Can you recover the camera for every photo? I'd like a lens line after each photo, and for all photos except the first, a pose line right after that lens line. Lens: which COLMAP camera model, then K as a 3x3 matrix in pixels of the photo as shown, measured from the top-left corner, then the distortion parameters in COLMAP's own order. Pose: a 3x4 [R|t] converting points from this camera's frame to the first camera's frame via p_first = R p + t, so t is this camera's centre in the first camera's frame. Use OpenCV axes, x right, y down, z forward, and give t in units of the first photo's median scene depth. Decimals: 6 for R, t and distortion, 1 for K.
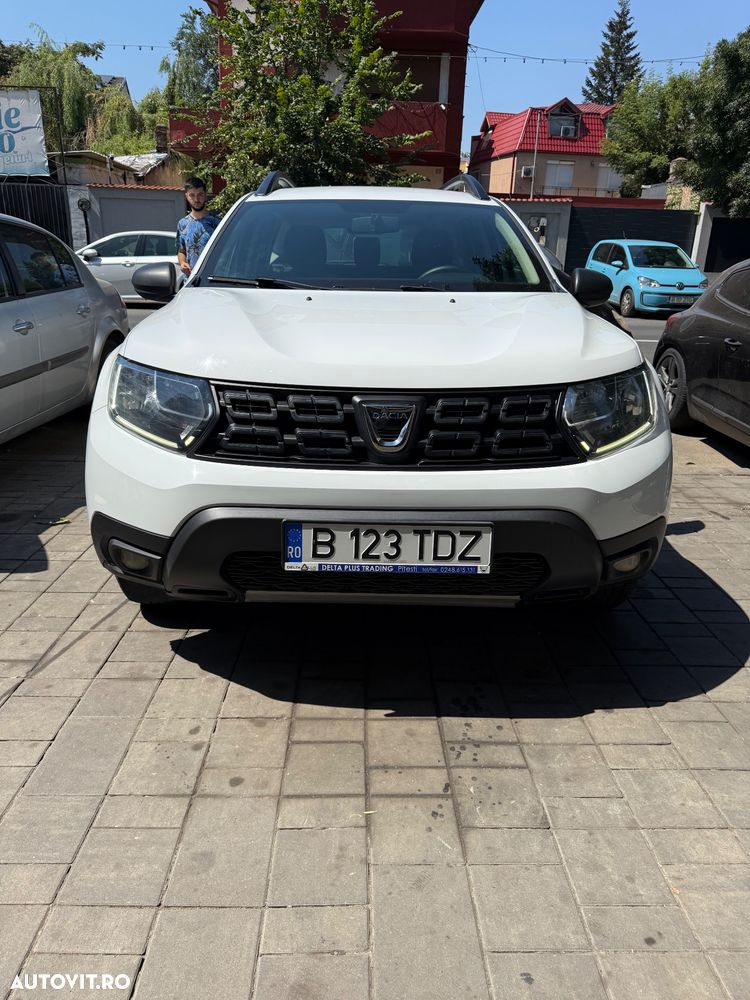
lens RADIAL K [[714.8, 0, 360.9], [0, 714.8, 496.2], [0, 0, 1]] dist [0.033230, -0.037354]
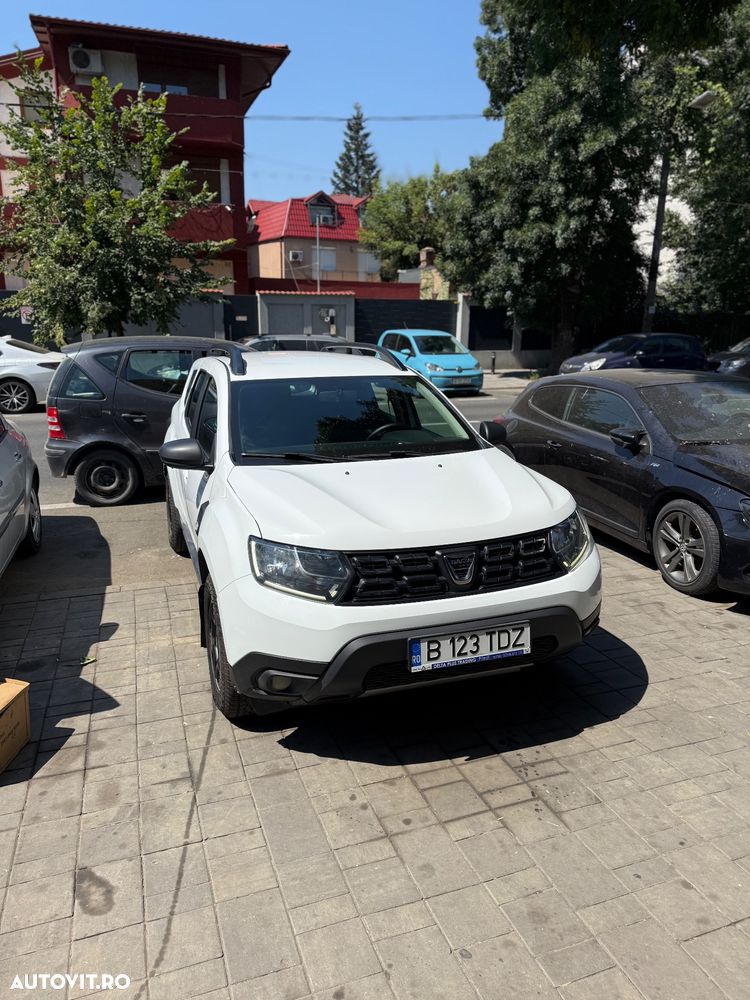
lens RADIAL K [[714.8, 0, 374.0], [0, 714.8, 506.3], [0, 0, 1]] dist [0.033230, -0.037354]
pose [[0.946507, -0.098976, 0.307128, -0.580416], [0.122276, 0.990828, -0.057523, -0.157714], [-0.298618, 0.092001, 0.949928, -0.414866]]
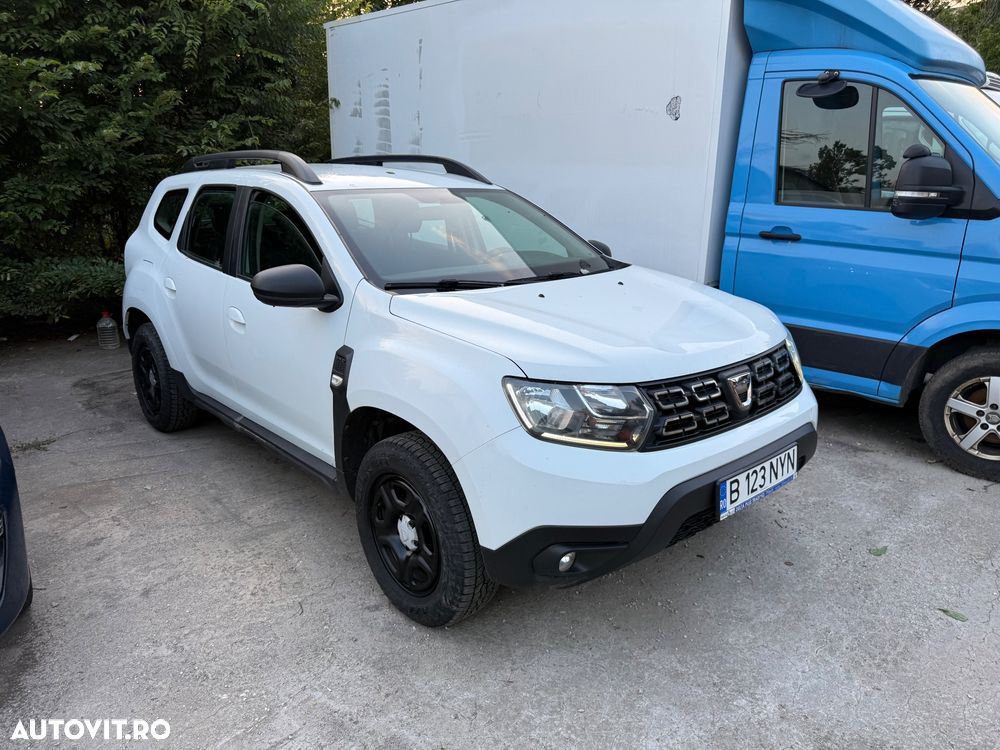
lens RADIAL K [[714.8, 0, 499.3], [0, 714.8, 381.8], [0, 0, 1]] dist [0.033230, -0.037354]
pose [[0.757662, -0.189720, 0.624464, -1.092926], [0.213215, 0.976270, 0.037910, -0.252823], [-0.616837, 0.104422, 0.780133, 0.219156]]
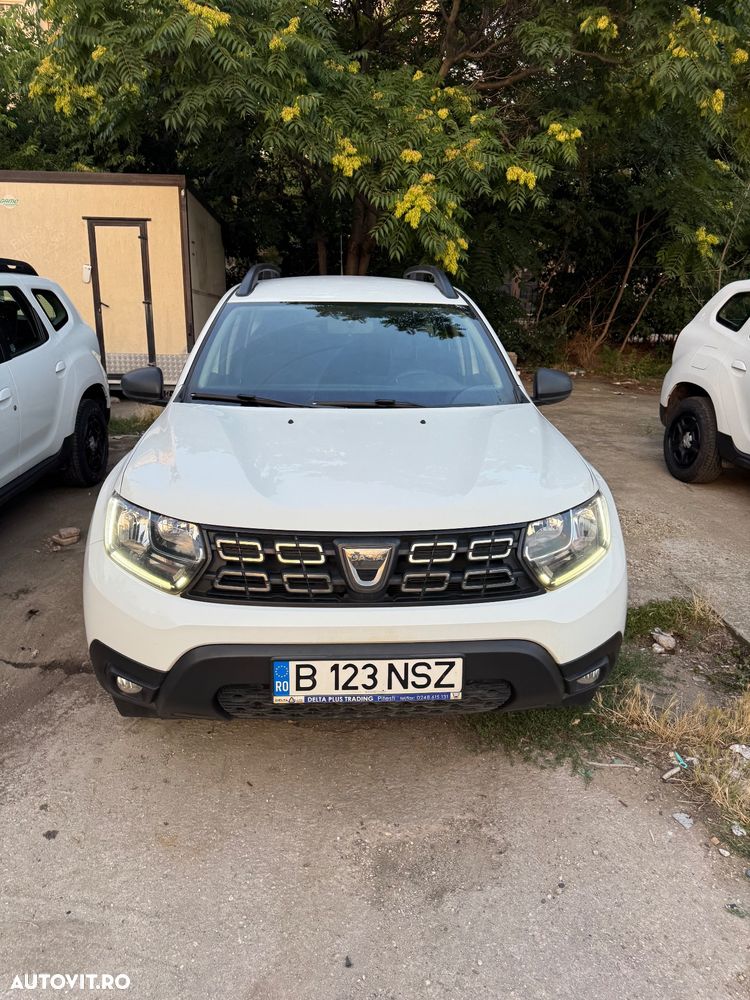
lens RADIAL K [[714.8, 0, 369.7], [0, 714.8, 501.9], [0, 0, 1]] dist [0.033230, -0.037354]
pose [[0.999638, -0.012441, 0.023870, 0.020733], [0.012807, 0.999802, -0.015259, -0.173681], [-0.023675, 0.015559, 0.999599, -0.091511]]
